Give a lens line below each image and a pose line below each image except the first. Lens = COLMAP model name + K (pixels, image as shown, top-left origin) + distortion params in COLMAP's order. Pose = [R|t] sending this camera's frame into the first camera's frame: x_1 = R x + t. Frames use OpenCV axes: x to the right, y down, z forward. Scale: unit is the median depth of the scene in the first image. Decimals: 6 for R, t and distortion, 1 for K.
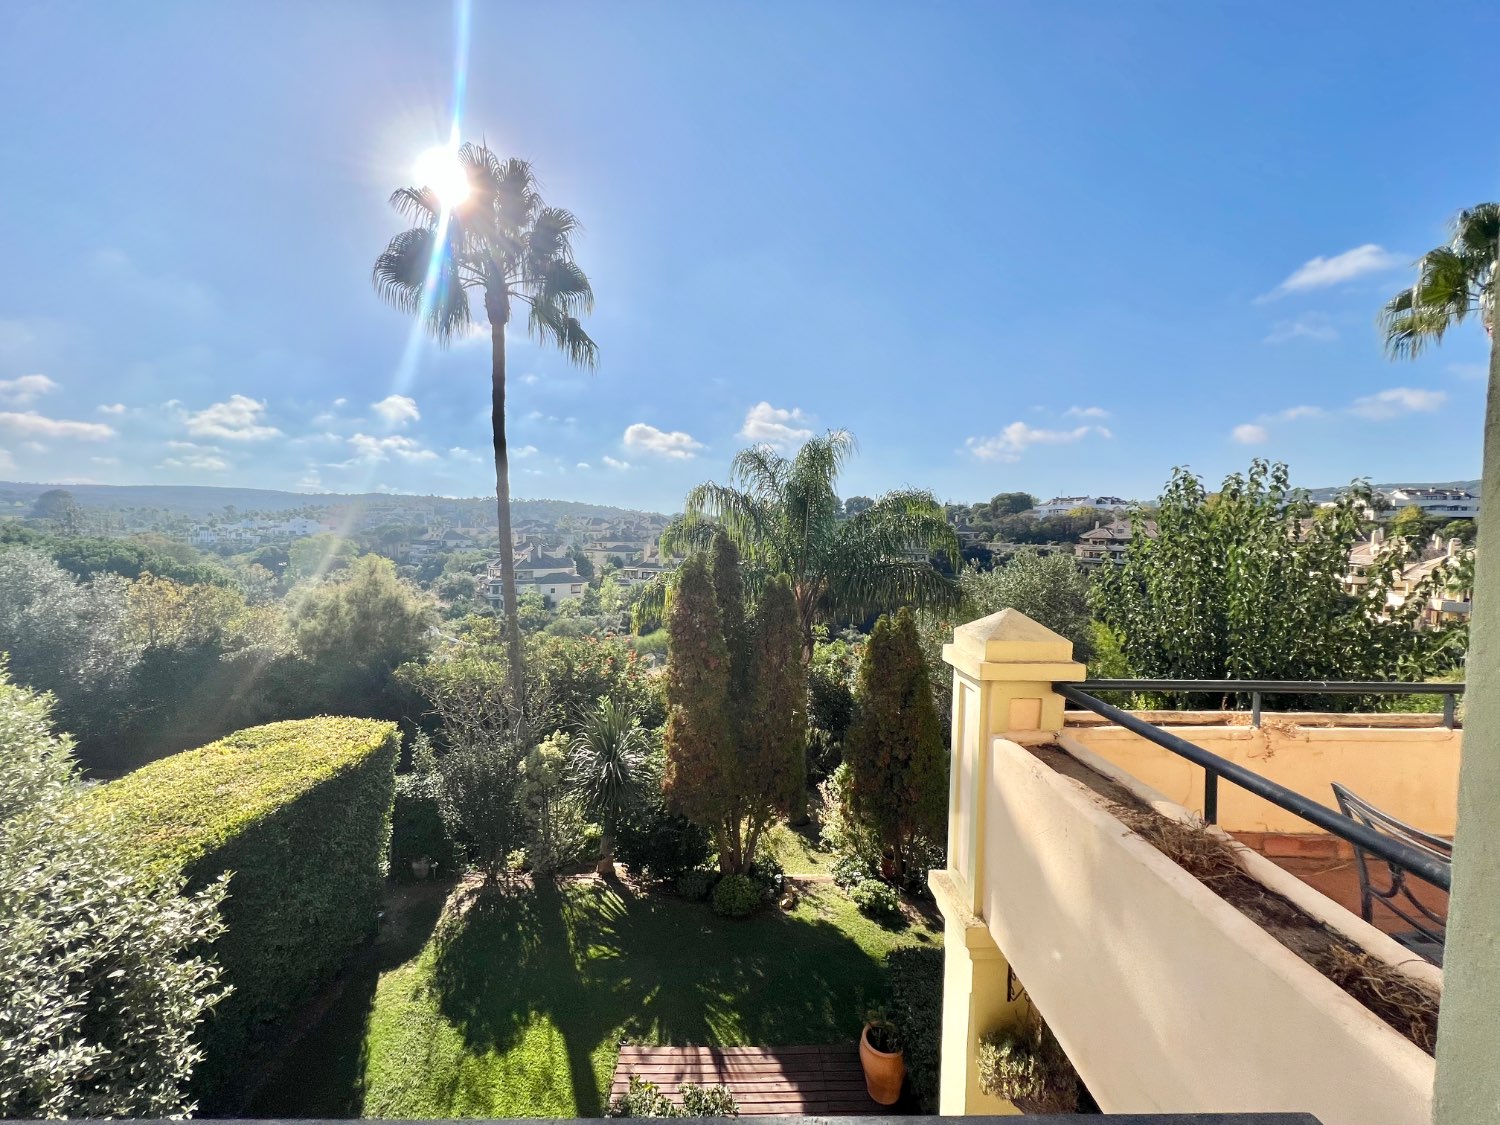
lens RADIAL K [[598.5, 0, 750.6], [0, 598.5, 561.5], [0, 0, 1]] dist [-0.004458, 0.000721]
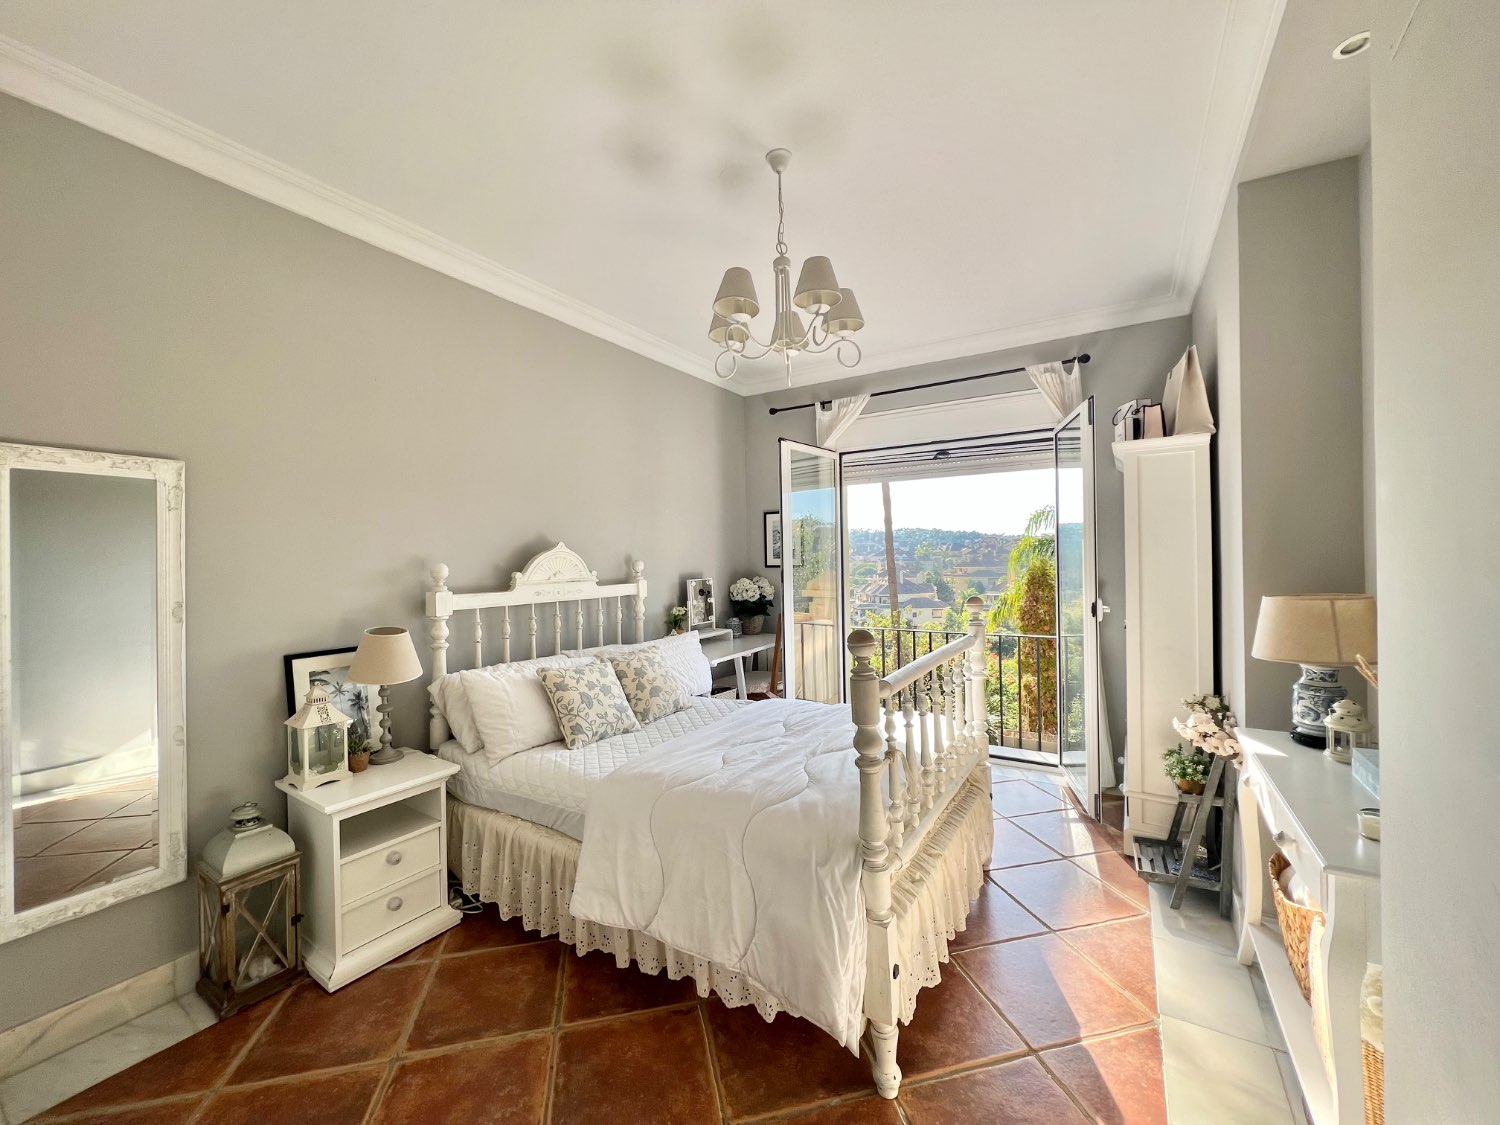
lens RADIAL K [[598.5, 0, 743.1], [0, 598.5, 557.0], [0, 0, 1]] dist [-0.004458, 0.000721]
pose [[0.828358, -0.035291, -0.559086, 0.078636], [0.005947, 0.998511, -0.054218, 0.034516], [0.560167, 0.041587, 0.827335, -0.344731]]
